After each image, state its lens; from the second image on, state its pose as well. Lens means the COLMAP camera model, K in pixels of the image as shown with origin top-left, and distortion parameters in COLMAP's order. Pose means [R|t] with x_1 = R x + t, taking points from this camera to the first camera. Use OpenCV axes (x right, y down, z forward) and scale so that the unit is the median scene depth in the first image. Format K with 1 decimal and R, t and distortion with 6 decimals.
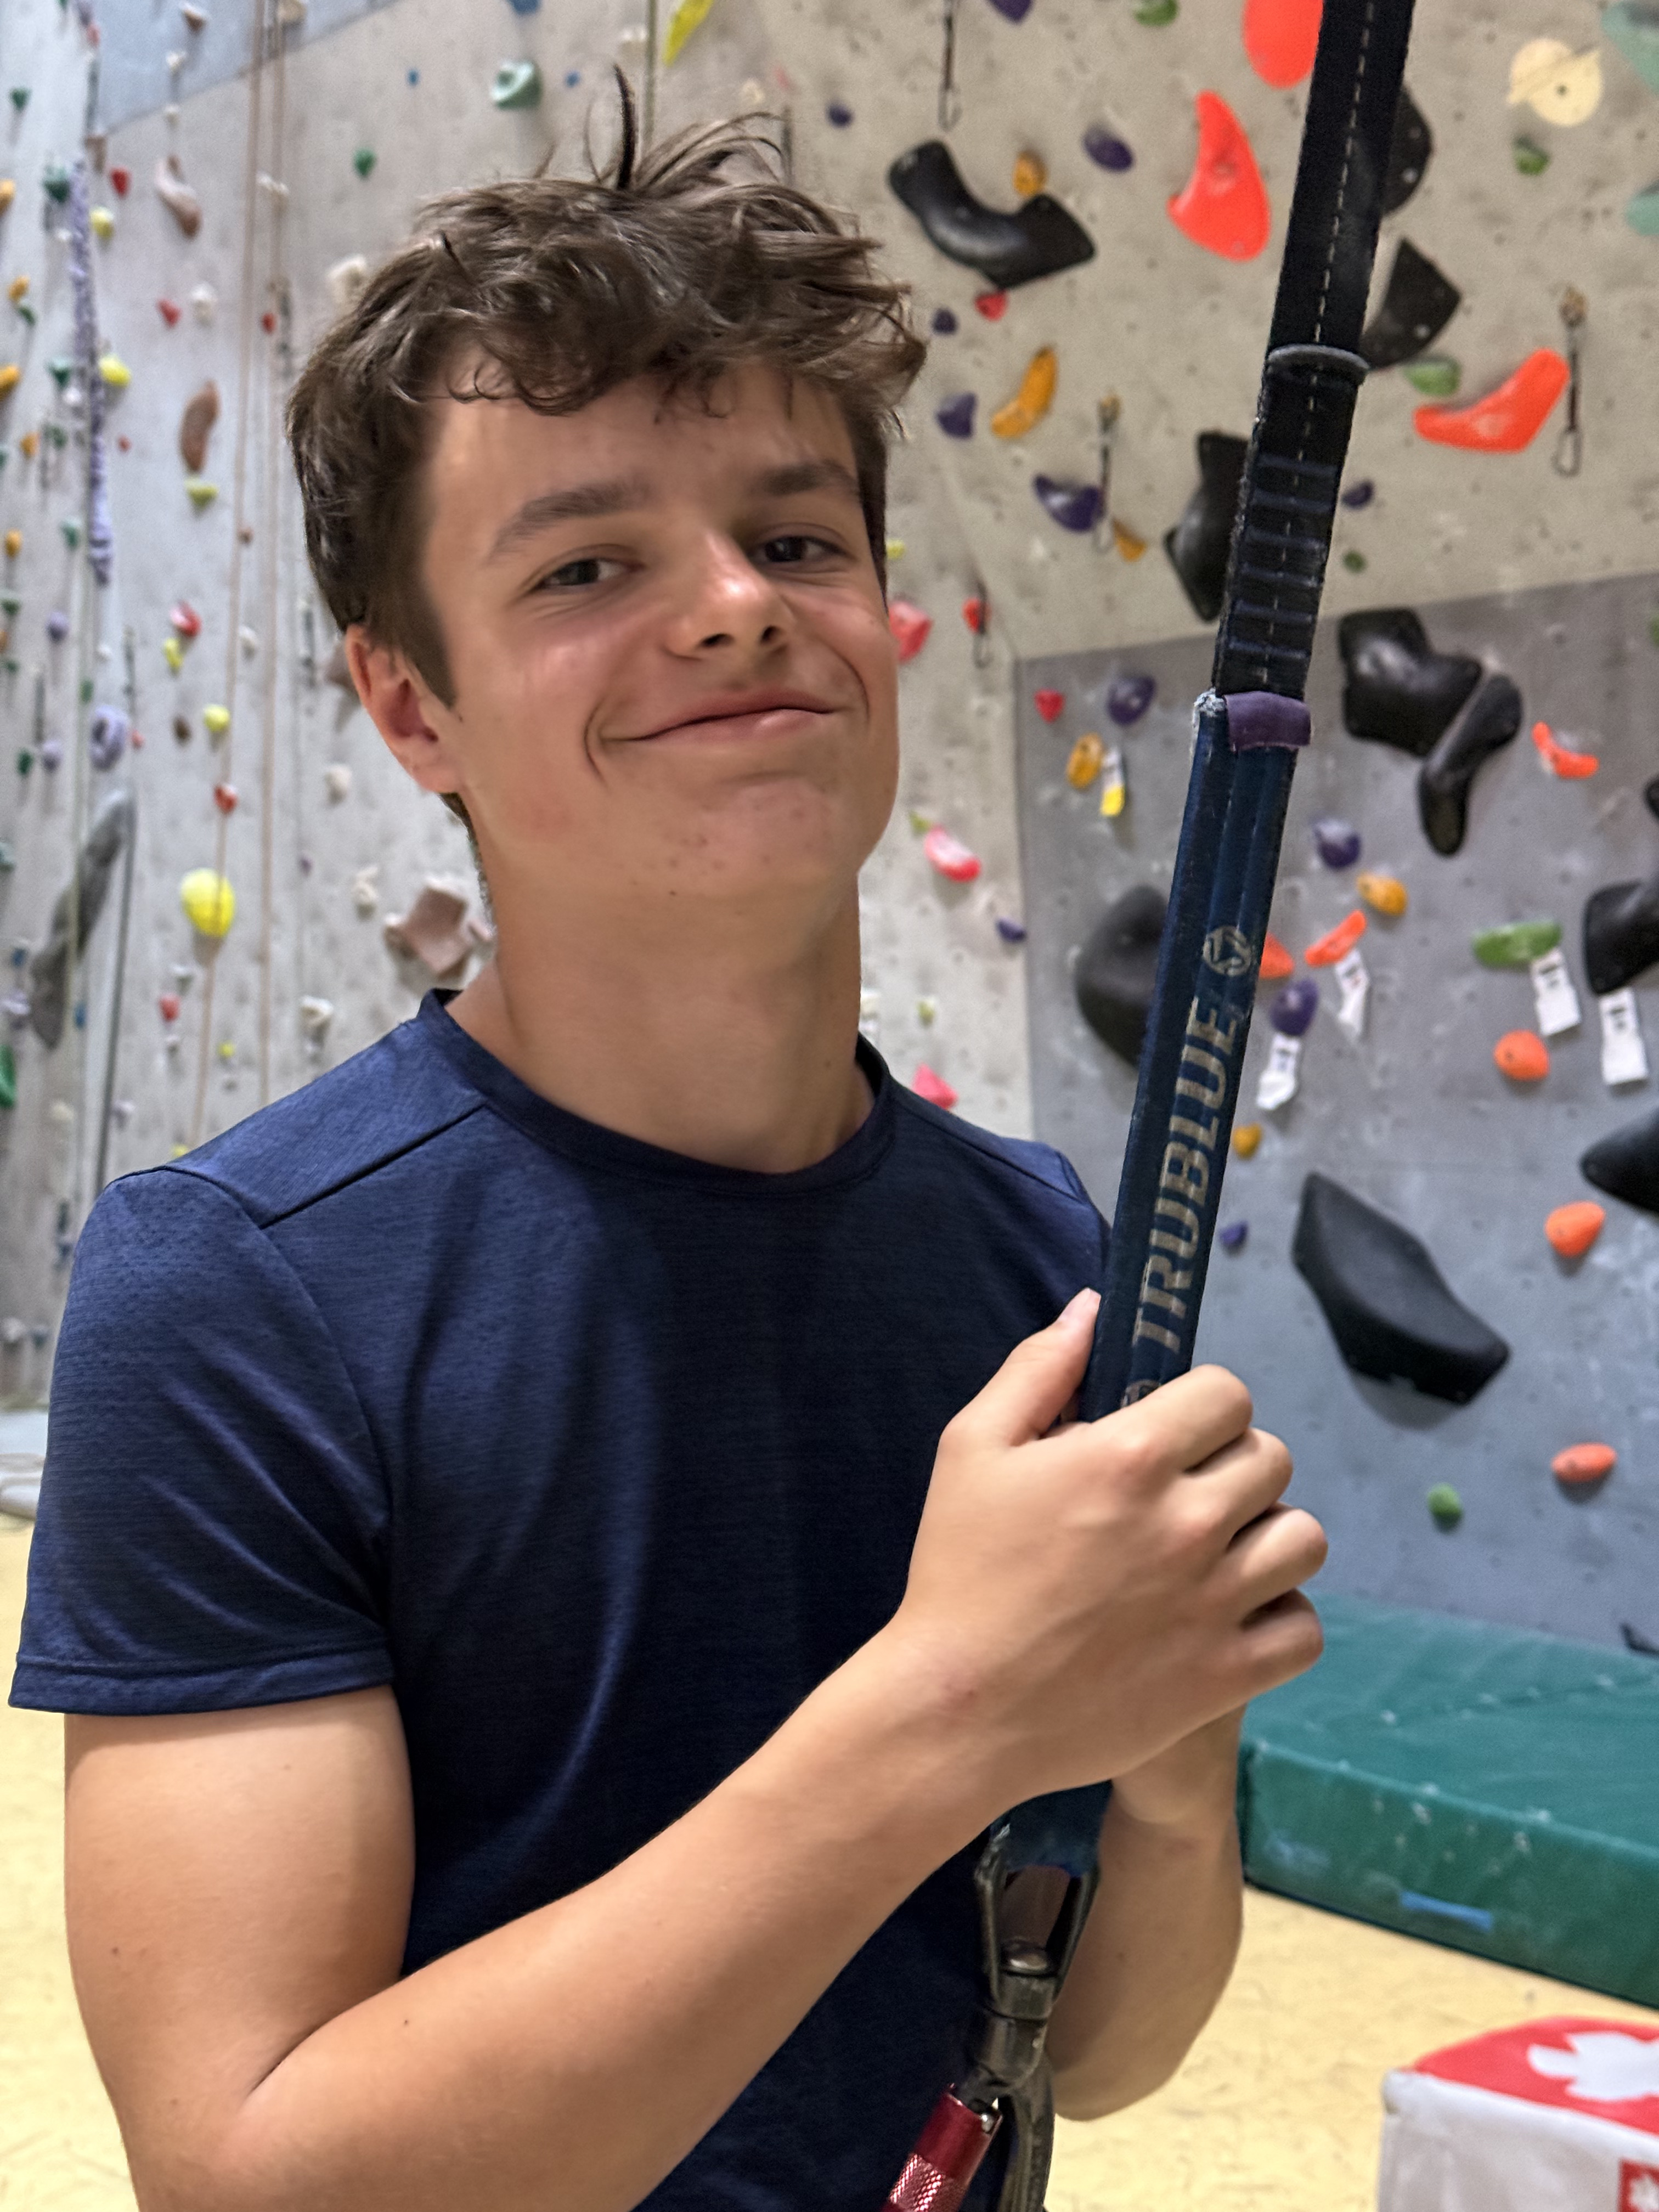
lens RADIAL K [[3094.6, 0, 833.9], [0, 3094.6, 1095.9], [0, 0, 1]] dist [0.339525, 0.000000]
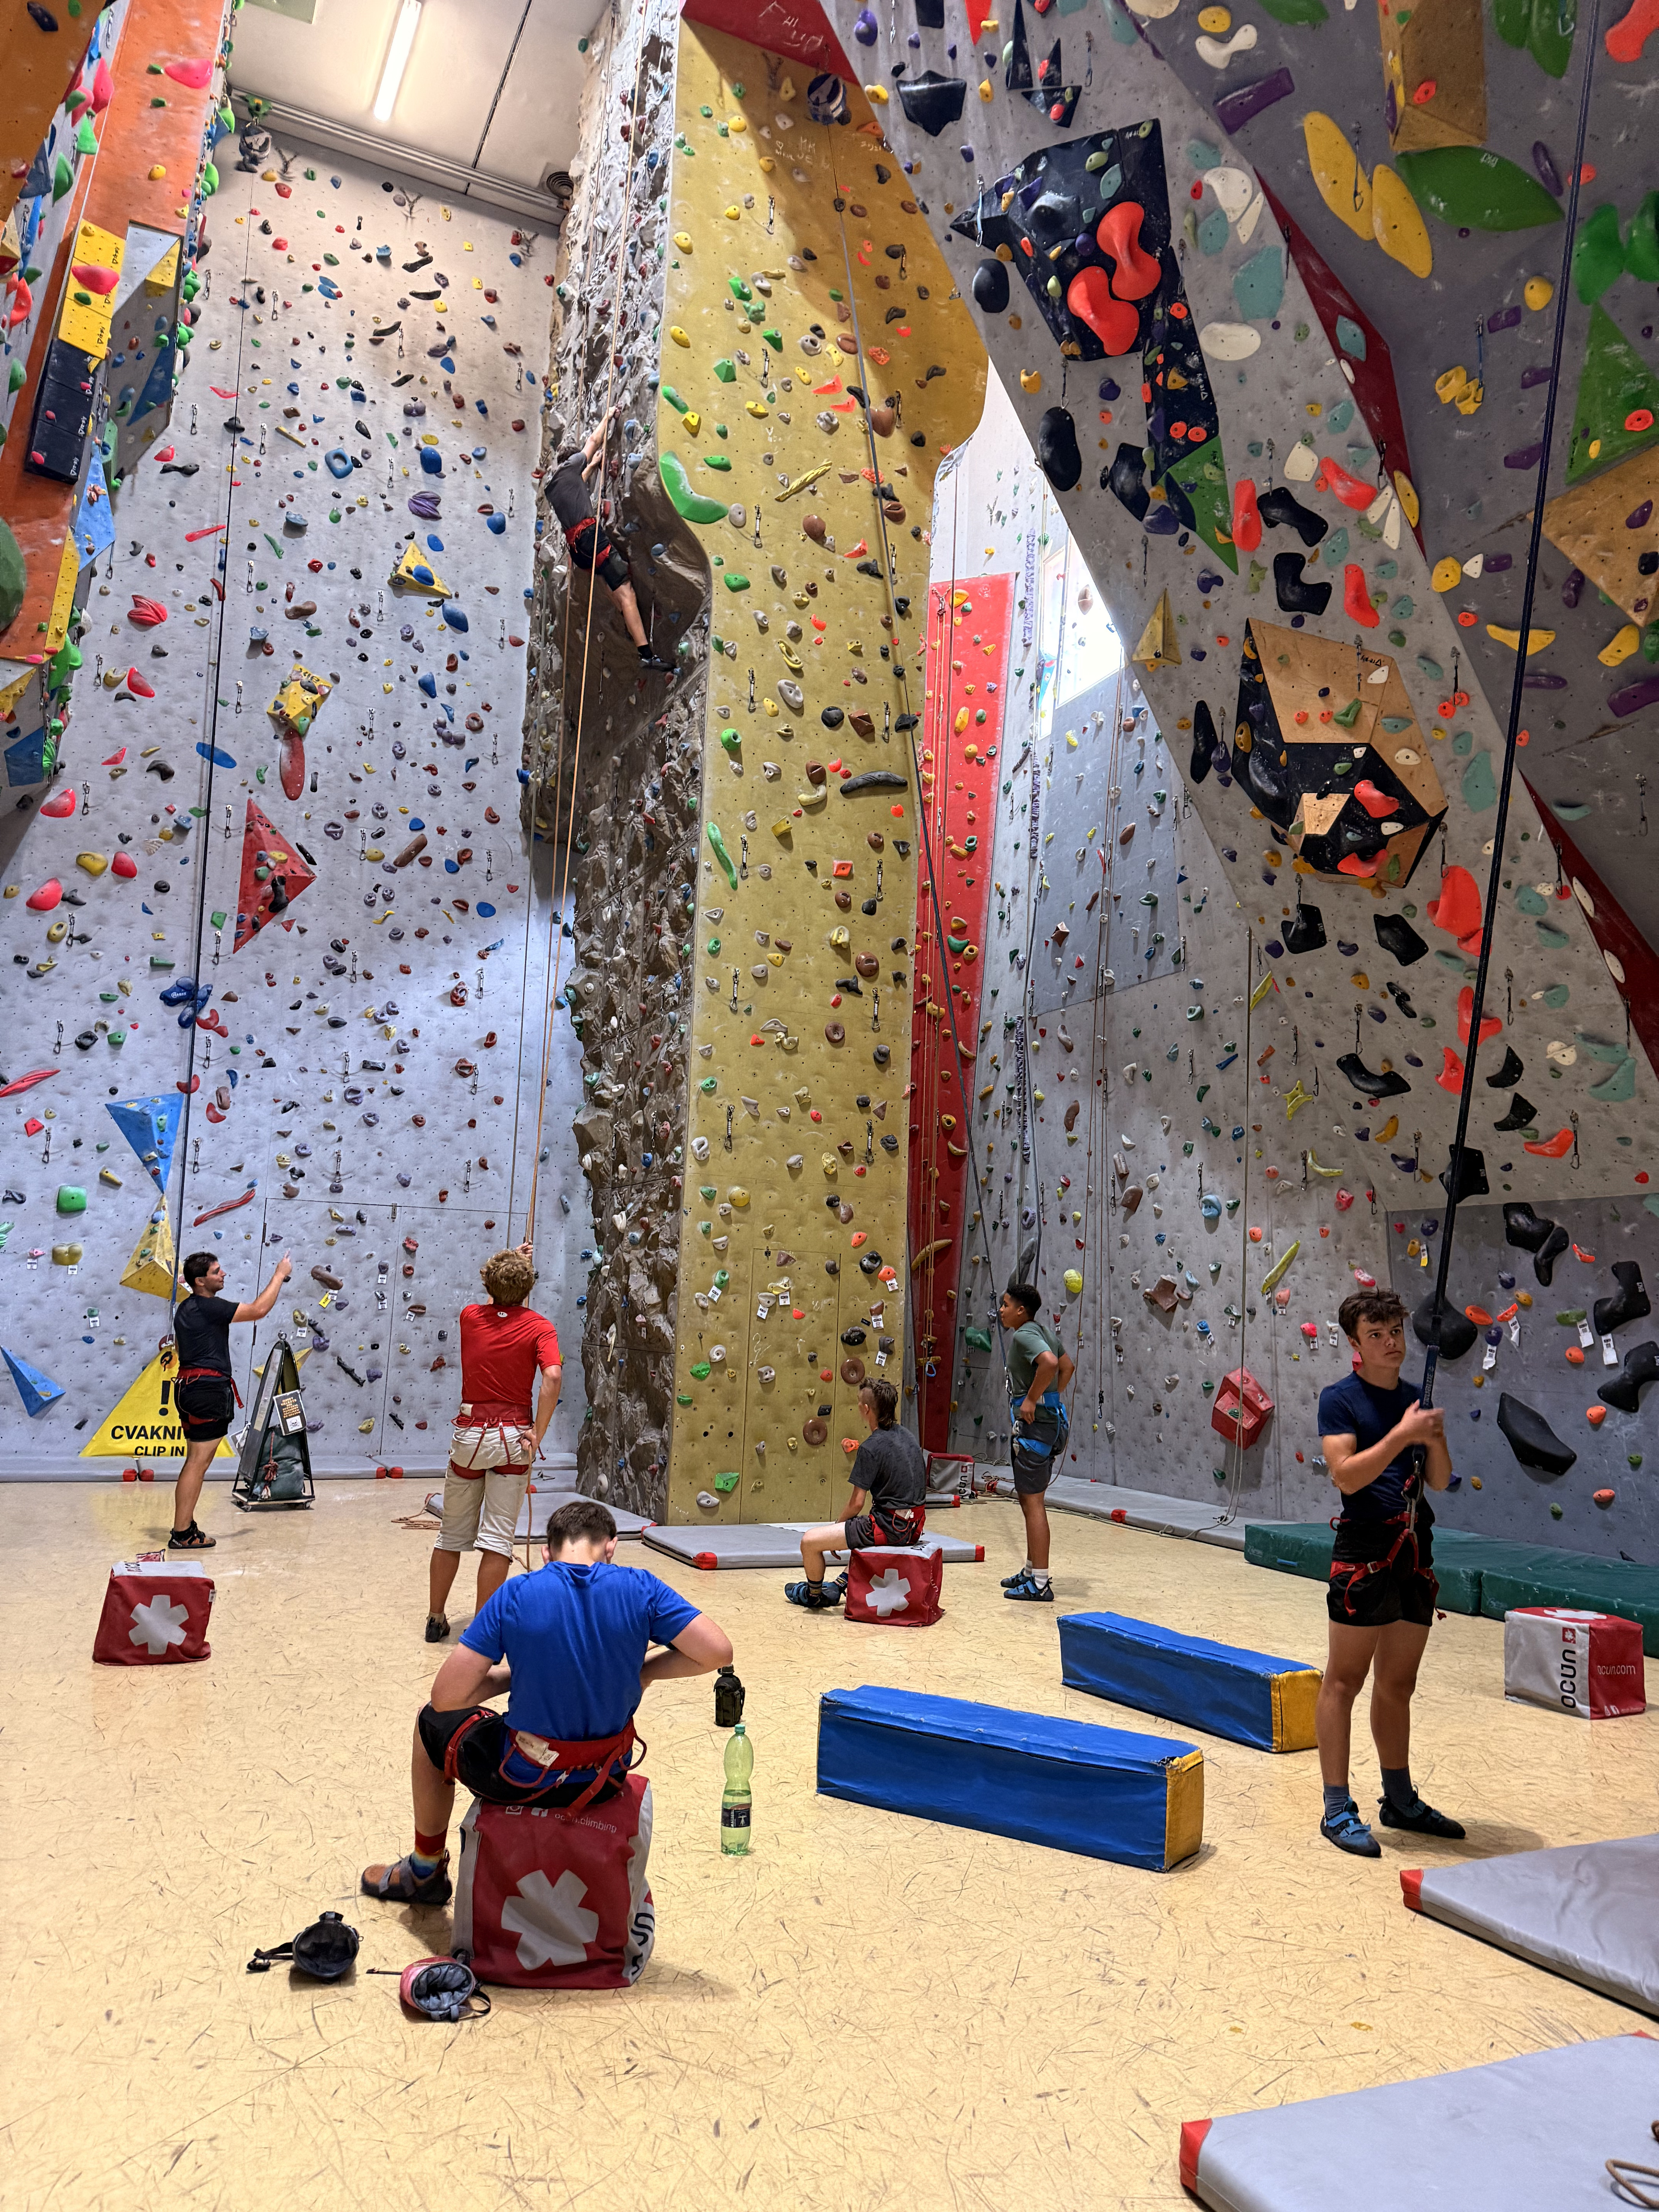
lens RADIAL K [[1542.6, 0, 815.5], [0, 1542.6, 1123.6], [0, 0, 1]] dist [-0.001042, -0.006035]
pose [[0.963045, -0.022842, -0.268372, -0.071480], [-0.012031, 0.991755, -0.127585, -0.032715], [0.269073, 0.126099, 0.954829, -0.569810]]
